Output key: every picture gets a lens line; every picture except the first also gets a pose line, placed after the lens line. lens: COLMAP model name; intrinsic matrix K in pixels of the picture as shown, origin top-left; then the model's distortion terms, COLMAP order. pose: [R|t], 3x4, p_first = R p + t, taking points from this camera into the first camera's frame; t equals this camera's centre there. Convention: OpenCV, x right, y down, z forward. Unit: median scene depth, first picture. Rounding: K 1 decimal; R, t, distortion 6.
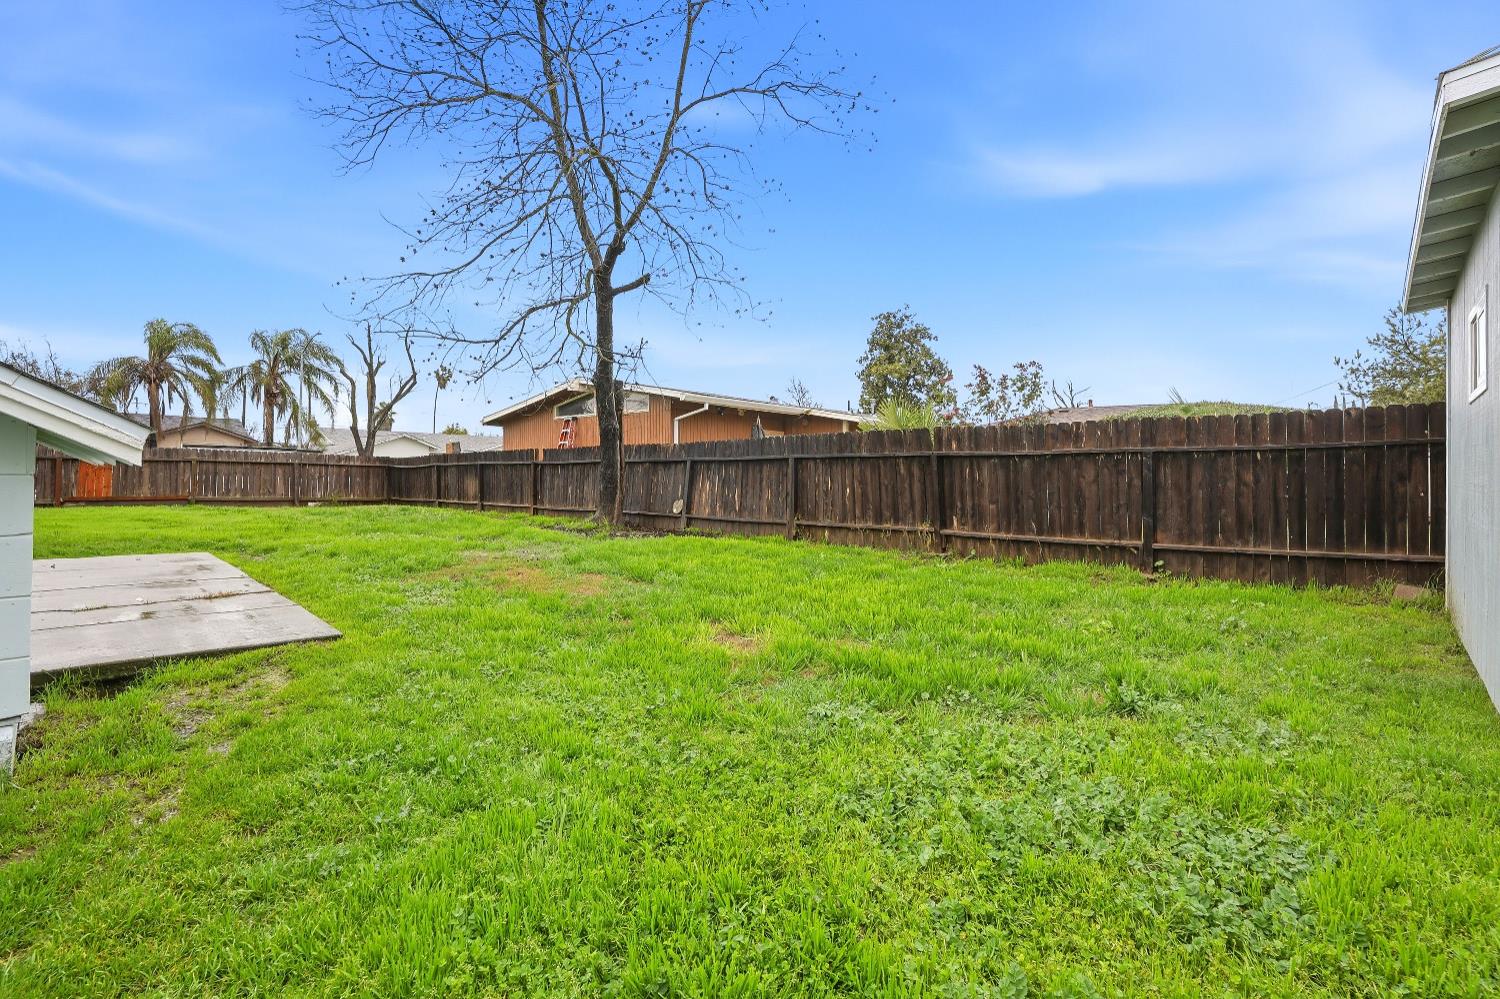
lens RADIAL K [[748.8, 0, 769.0], [0, 748.8, 498.5], [0, 0, 1]] dist [-0.046292, 0.027703]
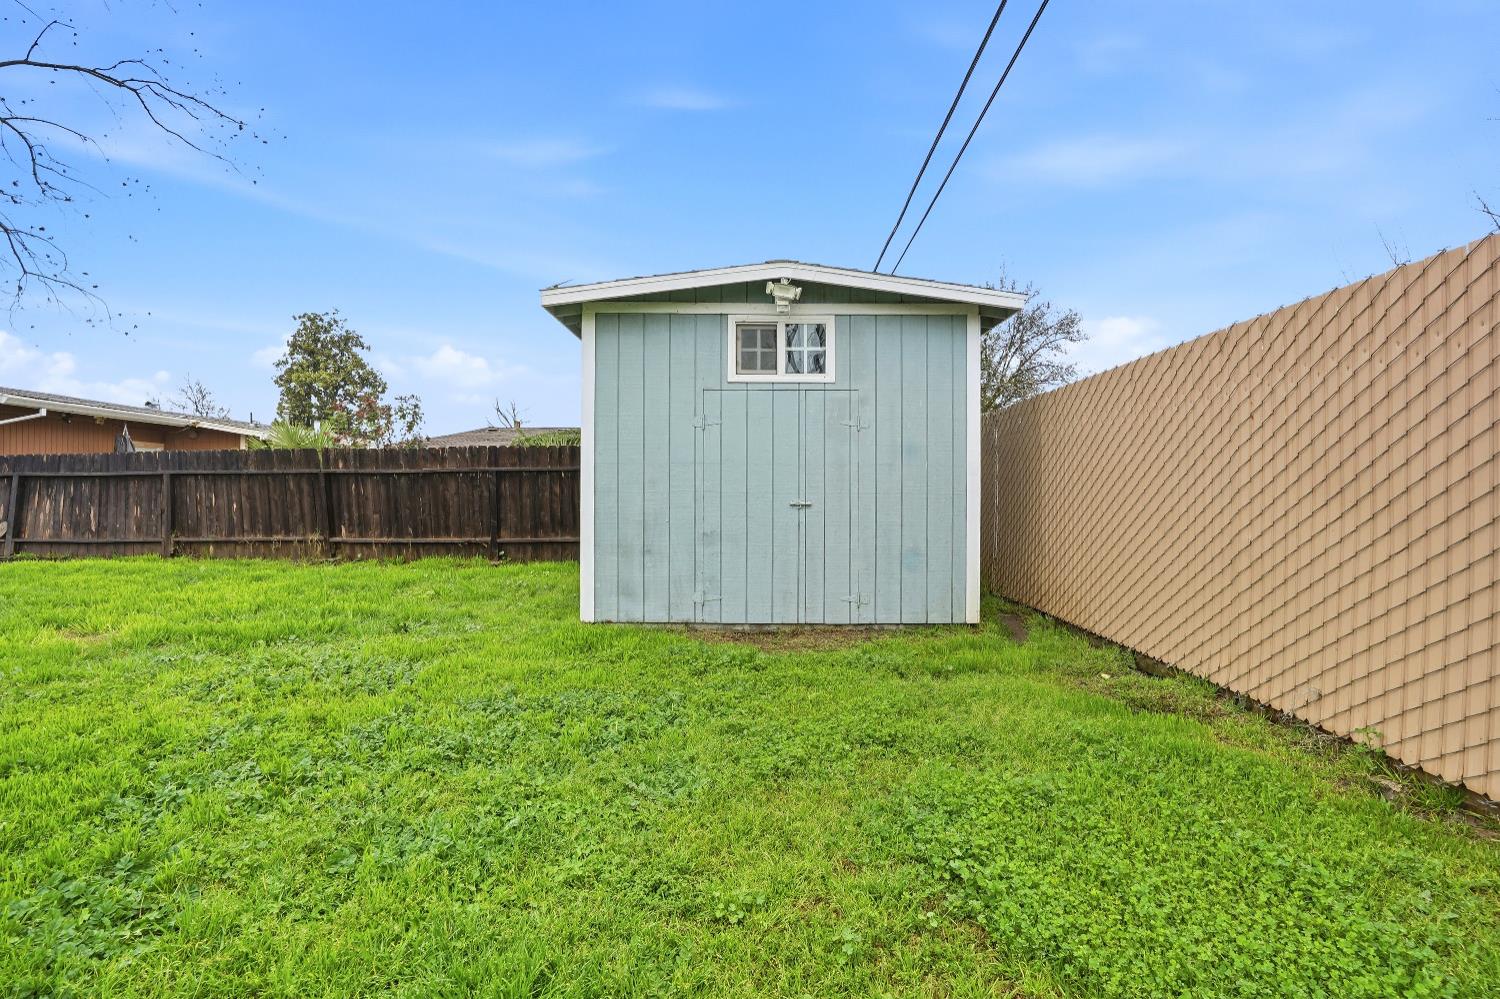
lens RADIAL K [[748.8, 0, 769.0], [0, 748.8, 498.5], [0, 0, 1]] dist [-0.046292, 0.027703]
pose [[0.767456, -0.017171, 0.640871, 0.020920], [0.029178, 0.999541, -0.008161, 0.009718], [-0.640437, 0.024962, 0.767605, -0.280434]]
